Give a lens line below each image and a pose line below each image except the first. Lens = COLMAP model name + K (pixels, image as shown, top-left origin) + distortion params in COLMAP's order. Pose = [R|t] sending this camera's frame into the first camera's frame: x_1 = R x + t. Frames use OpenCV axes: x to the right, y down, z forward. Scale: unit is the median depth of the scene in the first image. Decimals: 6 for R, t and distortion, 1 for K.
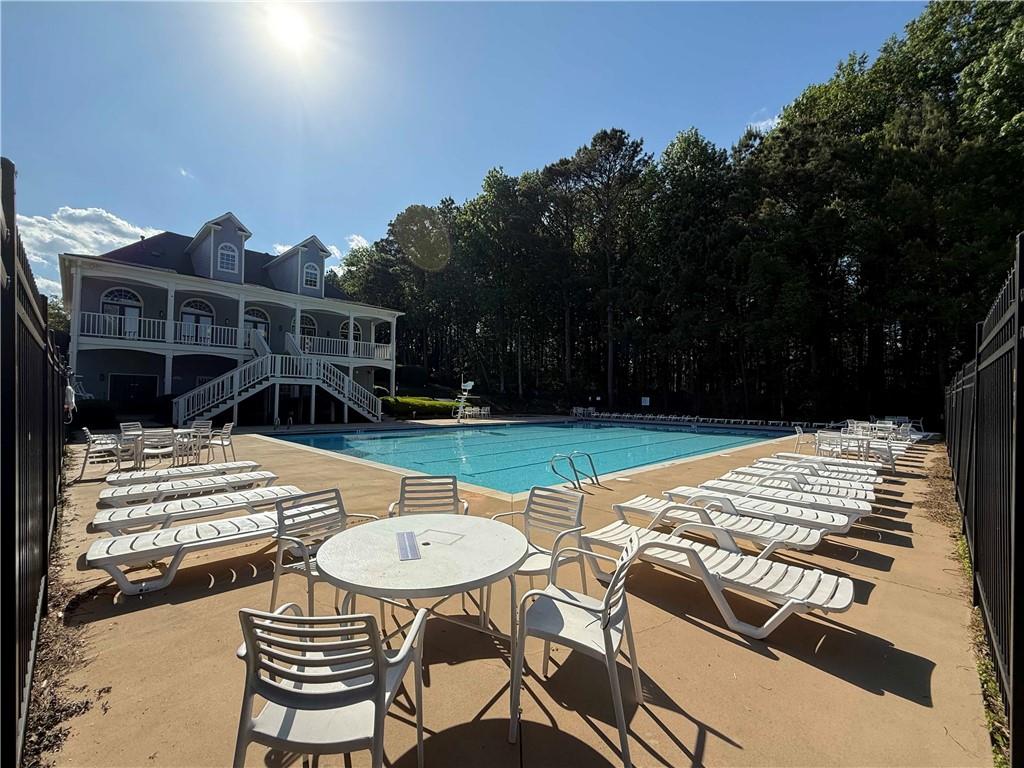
lens RADIAL K [[415.6, 0, 511.5], [0, 415.6, 386.2], [0, 0, 1]] dist [-0.000456, -0.000327]
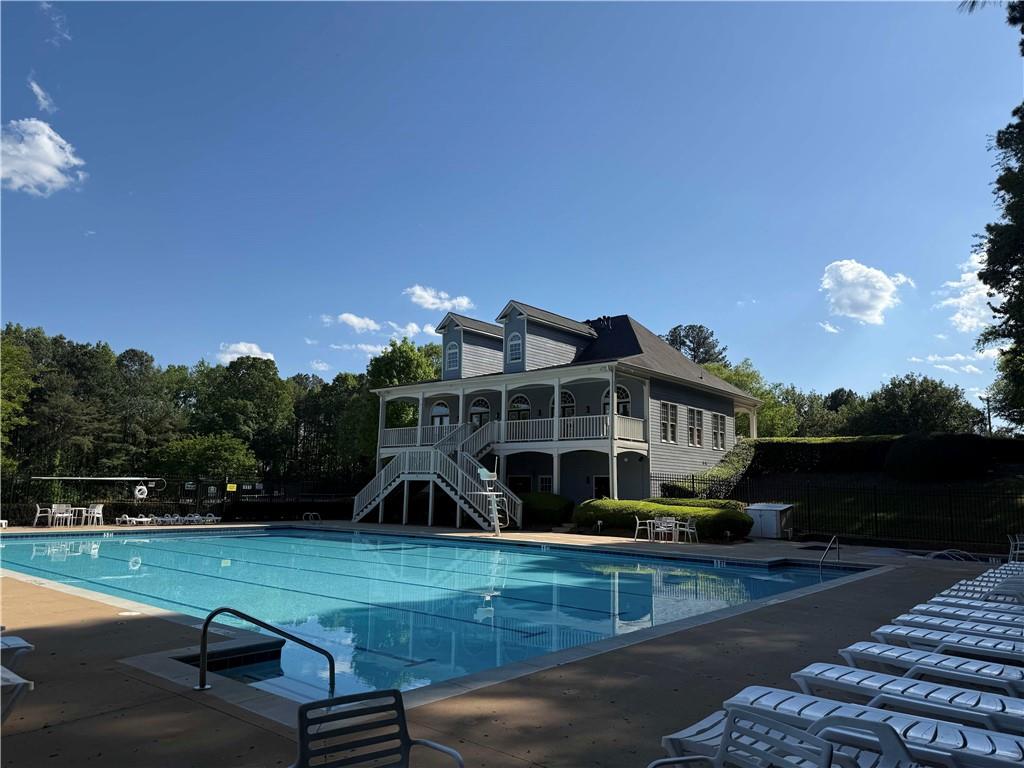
lens RADIAL K [[719.6, 0, 517.1], [0, 719.6, 378.9], [0, 0, 1]] dist [0.067239, -0.009463]
pose [[0.084344, -0.169053, -0.981991, 1.019364], [0.005637, 0.985568, -0.169185, 0.041735], [0.996421, 0.008734, 0.084079, 0.996057]]
